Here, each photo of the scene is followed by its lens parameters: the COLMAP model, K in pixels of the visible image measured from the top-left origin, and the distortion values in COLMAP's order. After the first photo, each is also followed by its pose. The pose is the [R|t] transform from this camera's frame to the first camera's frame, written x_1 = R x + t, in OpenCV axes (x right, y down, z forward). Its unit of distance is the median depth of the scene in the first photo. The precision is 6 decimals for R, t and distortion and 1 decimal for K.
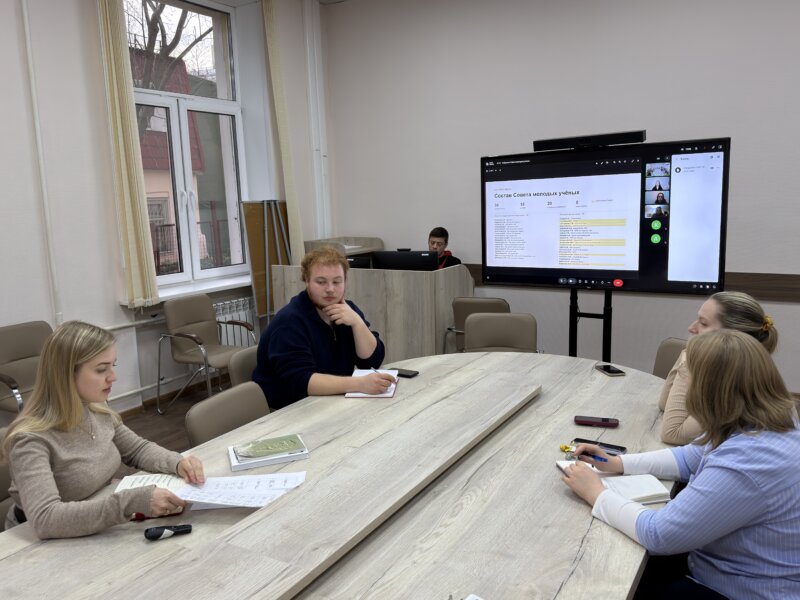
lens RADIAL K [[663.8, 0, 400.1], [0, 663.8, 301.5], [0, 0, 1]] dist [0.198685, -0.405670]
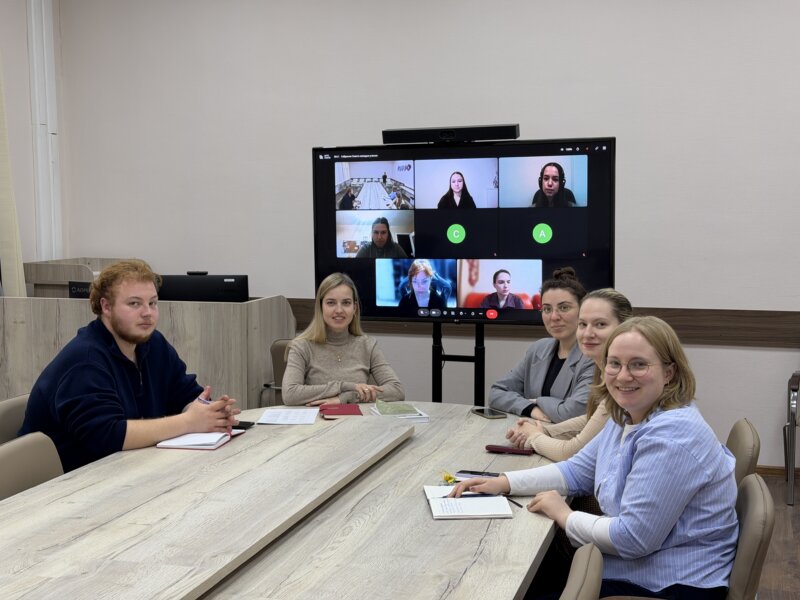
lens RADIAL K [[1135.3, 0, 404.2], [0, 1135.3, 300.9], [0, 0, 1]] dist [0.143481, -0.063877]
pose [[0.968014, 0.002433, 0.250885, -0.090813], [0.016333, 0.997221, -0.072691, 0.043726], [-0.250365, 0.074463, 0.965284, -0.212840]]
